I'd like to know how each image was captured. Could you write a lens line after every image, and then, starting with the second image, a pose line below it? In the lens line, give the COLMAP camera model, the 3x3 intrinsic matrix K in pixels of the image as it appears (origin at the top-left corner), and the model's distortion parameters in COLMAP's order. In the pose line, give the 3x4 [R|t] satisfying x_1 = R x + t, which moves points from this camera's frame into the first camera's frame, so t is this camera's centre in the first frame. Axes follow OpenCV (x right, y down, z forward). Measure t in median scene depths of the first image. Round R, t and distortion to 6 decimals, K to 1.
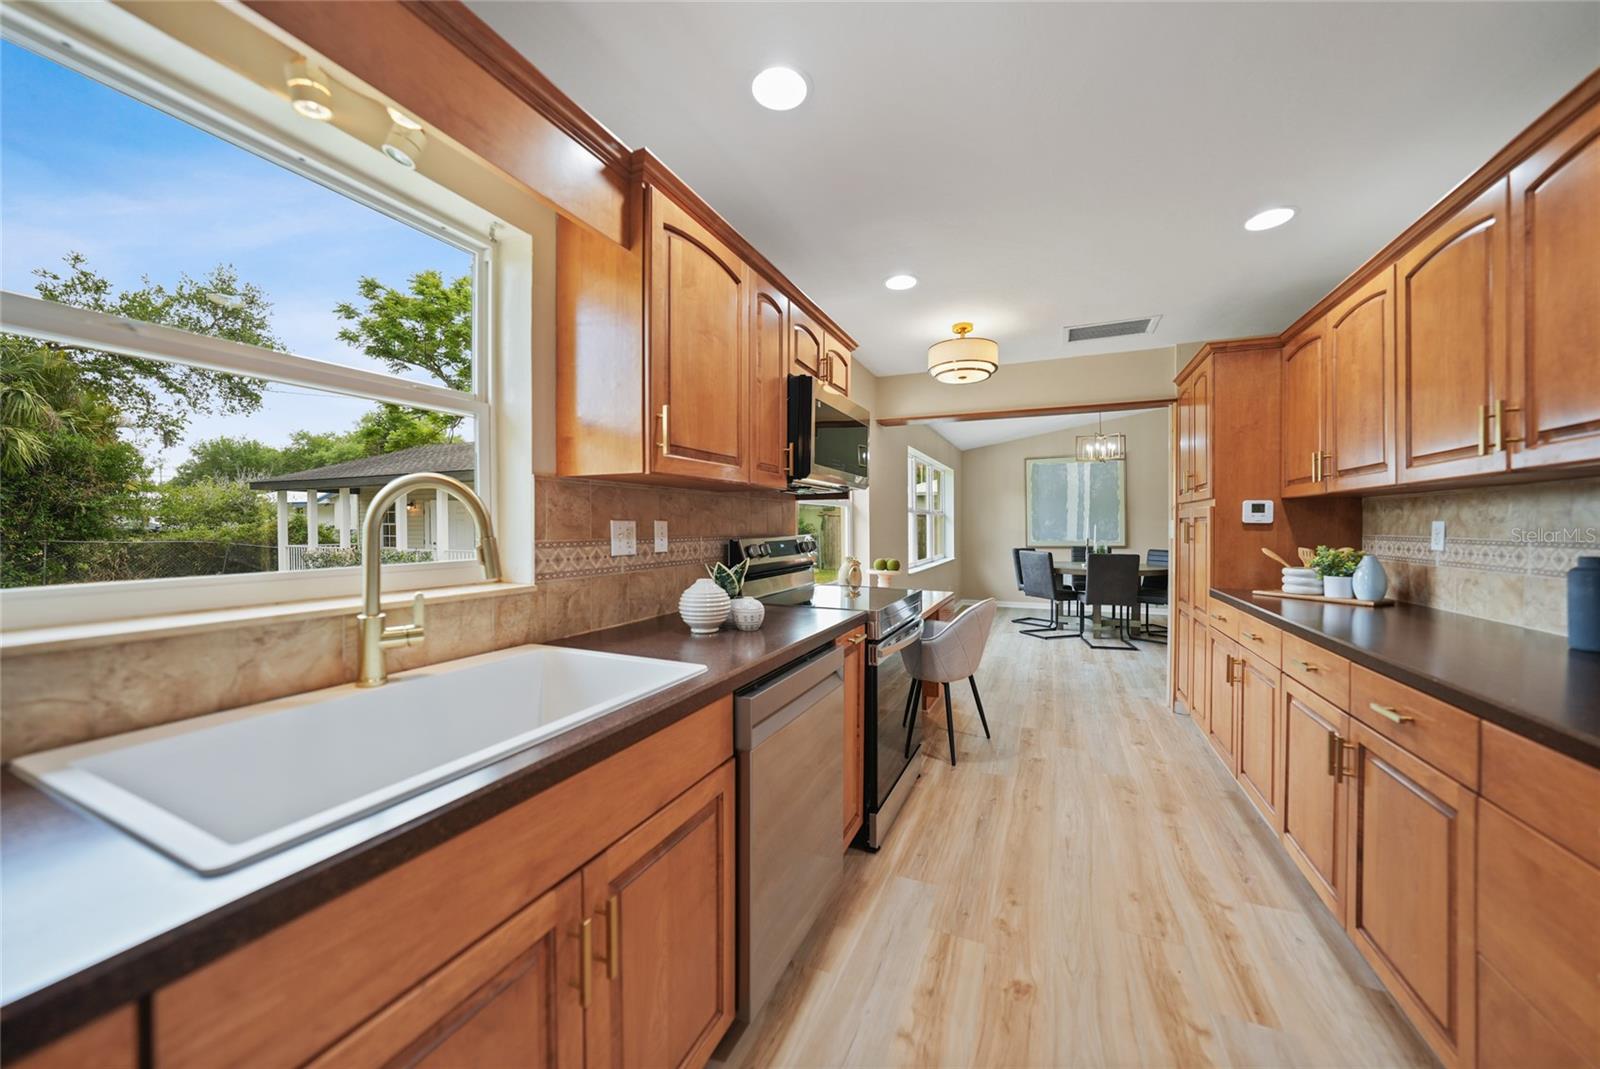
lens RADIAL K [[573.3, 0, 799.6], [0, 573.3, 529.7], [0, 0, 1]] dist [-0.028860, 0.006900]
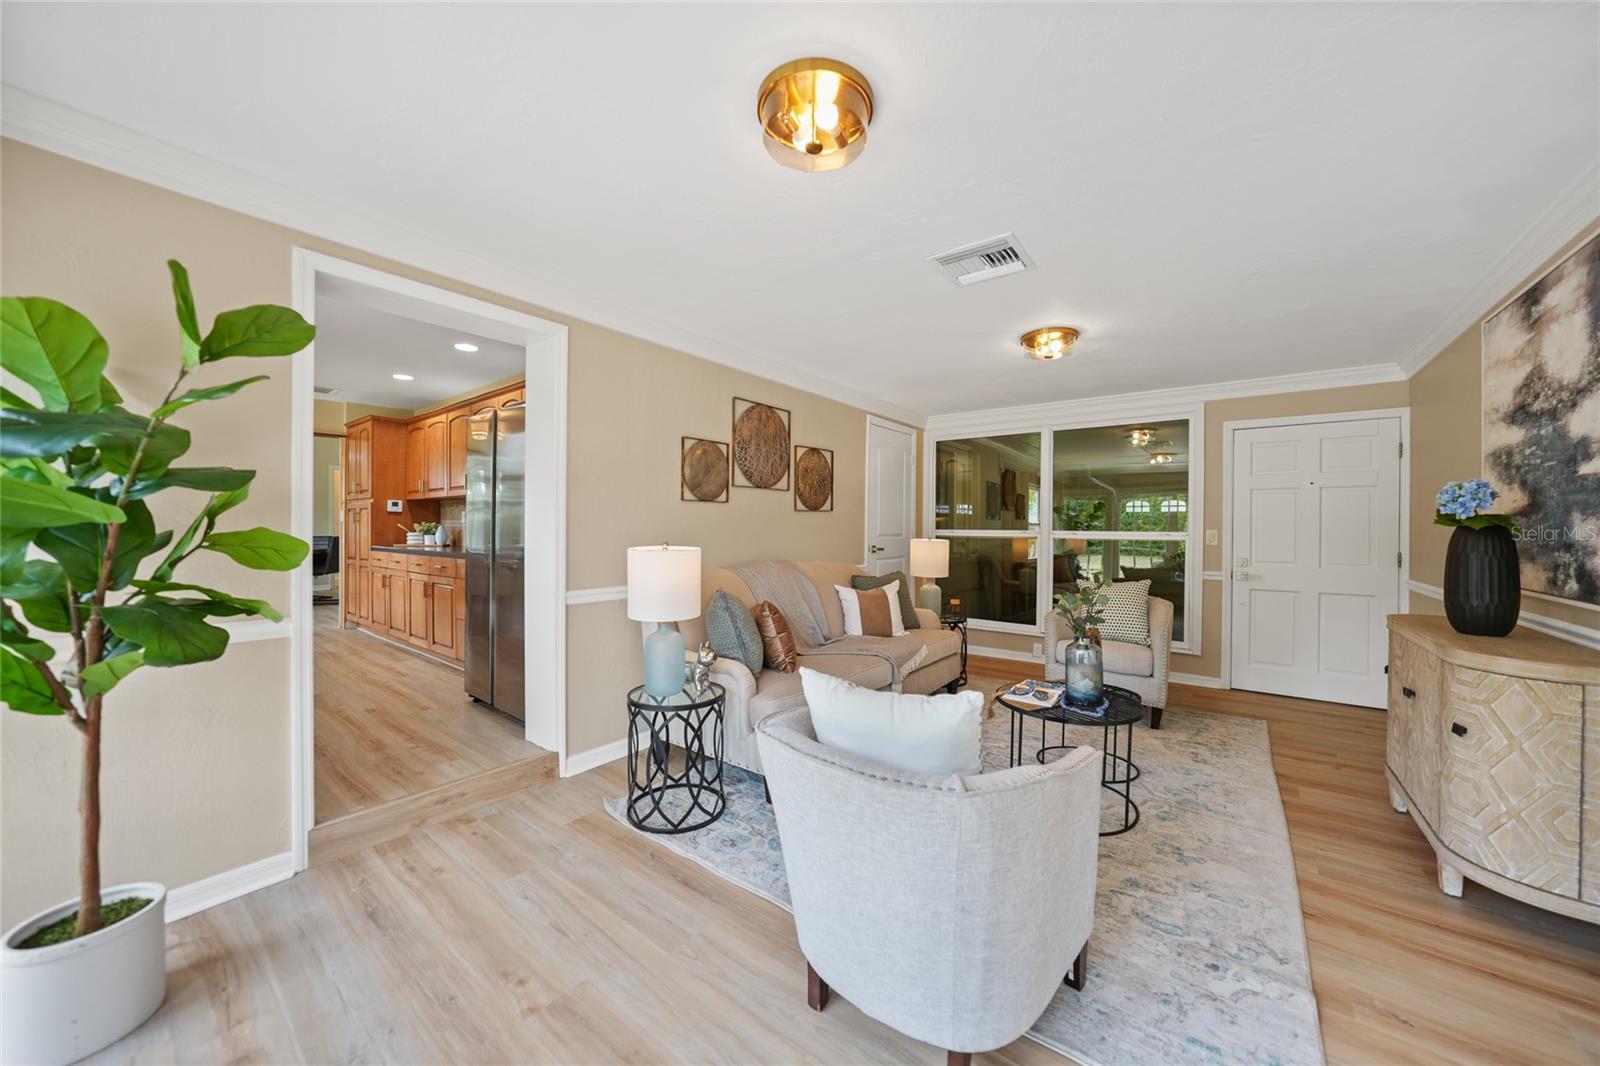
lens RADIAL K [[564.2, 0, 802.5], [0, 564.2, 528.9], [0, 0, 1]] dist [-0.031229, 0.006551]
pose [[0.236172, -0.000974, 0.971711, -0.933671], [0.003532, 0.999994, 0.000143, 0.066739], [-0.971705, 0.003398, 0.236174, -1.064833]]
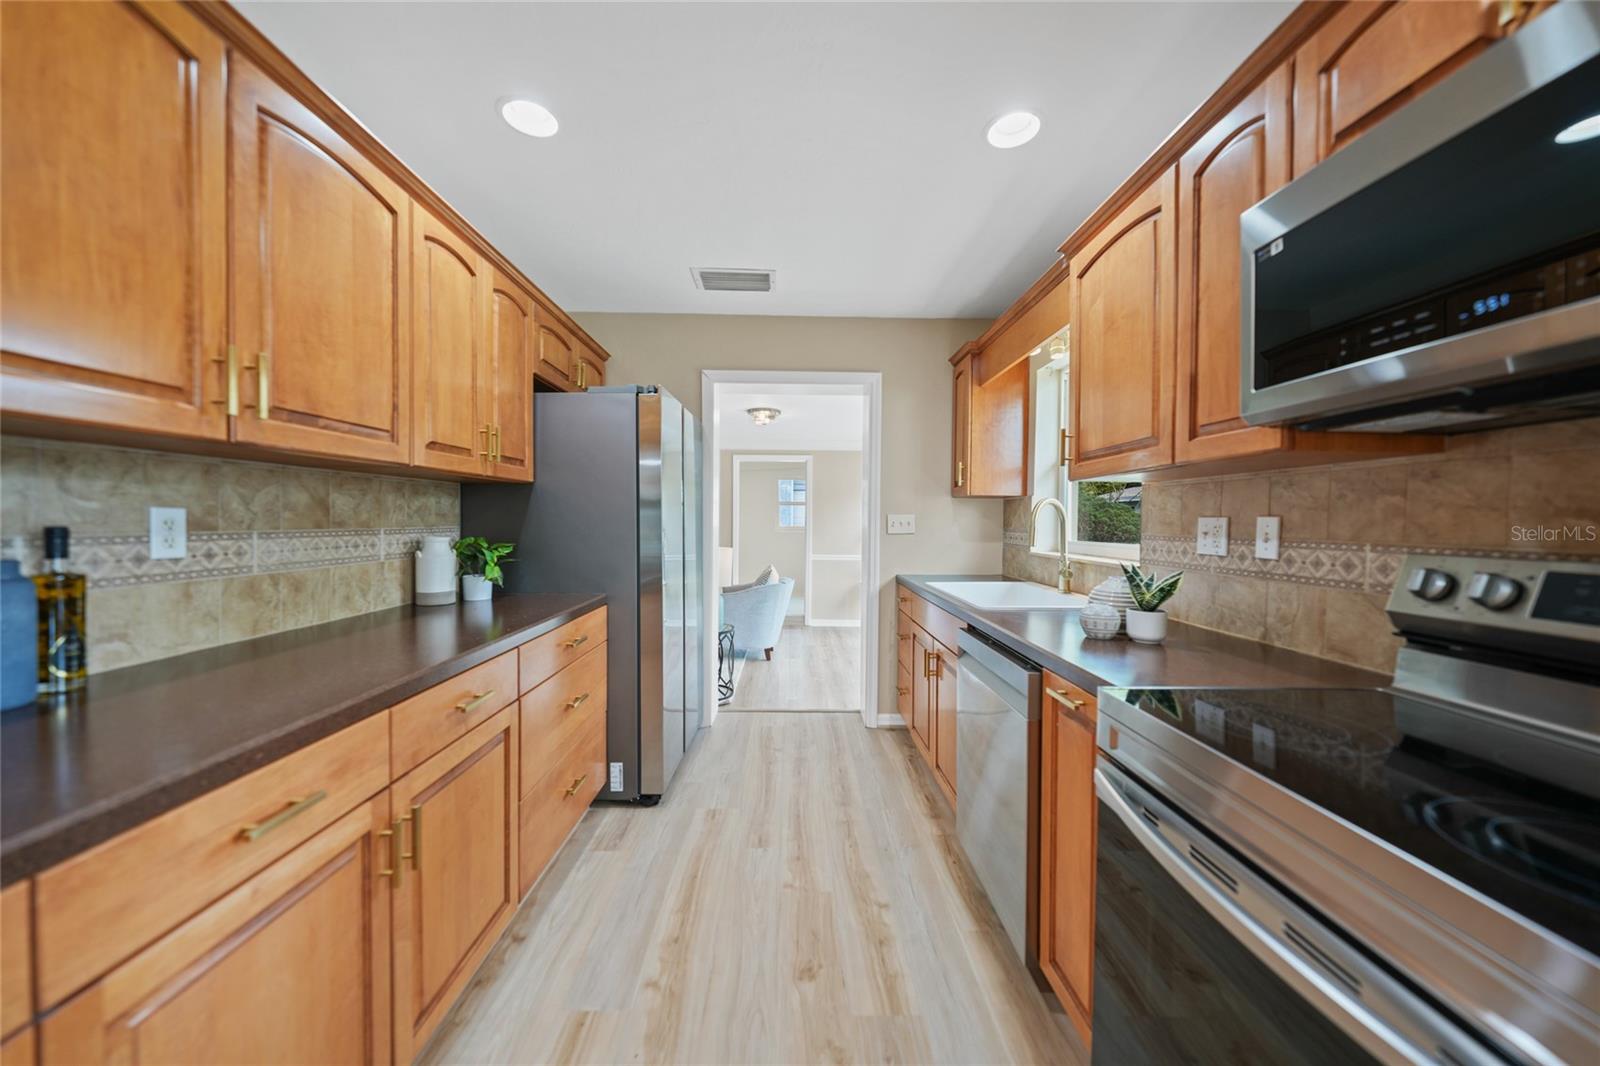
lens RADIAL K [[564.2, 0, 802.5], [0, 564.2, 528.9], [0, 0, 1]] dist [-0.031229, 0.006551]
pose [[-0.904206, -0.001102, -0.427095, 0.546794], [-0.012167, 0.999657, 0.023179, -0.008022], [0.426923, 0.026155, -0.903910, 1.237632]]
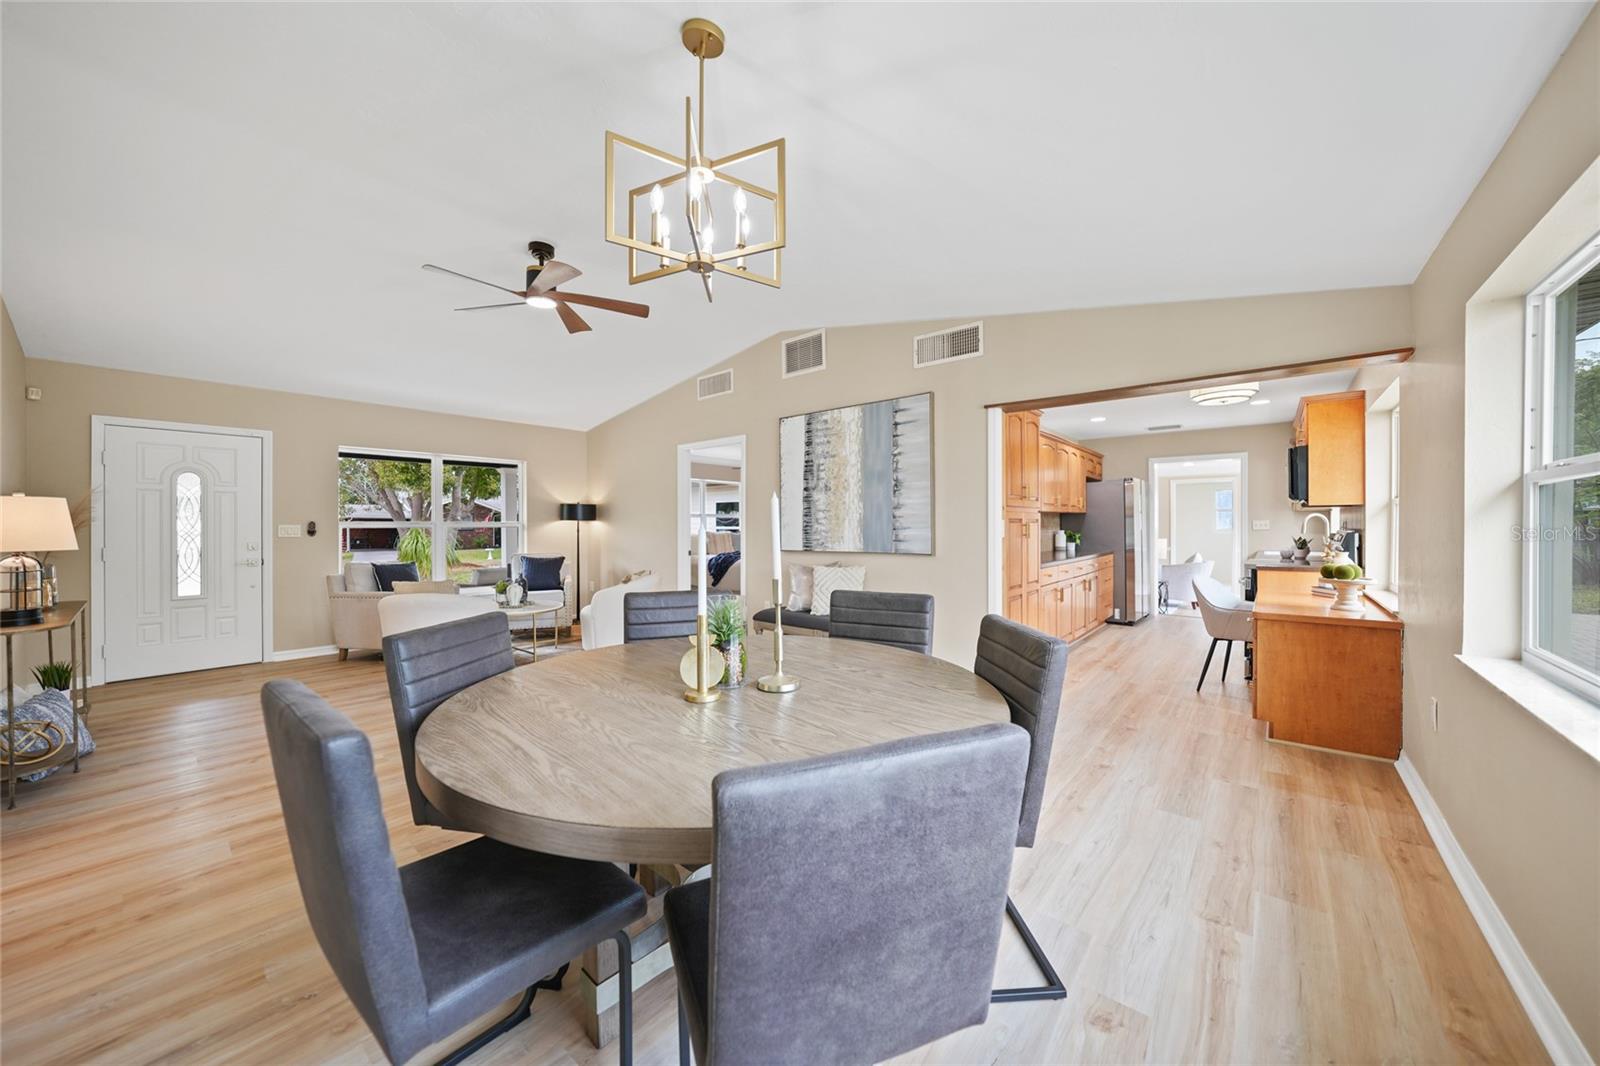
lens RADIAL K [[564.2, 0, 802.5], [0, 564.2, 528.9], [0, 0, 1]] dist [-0.031229, 0.006551]
pose [[-0.960856, 0.002535, 0.277038, 1.208082], [0.007264, 0.999845, 0.016047, -0.035364], [-0.276954, 0.017432, -0.960725, 3.513423]]
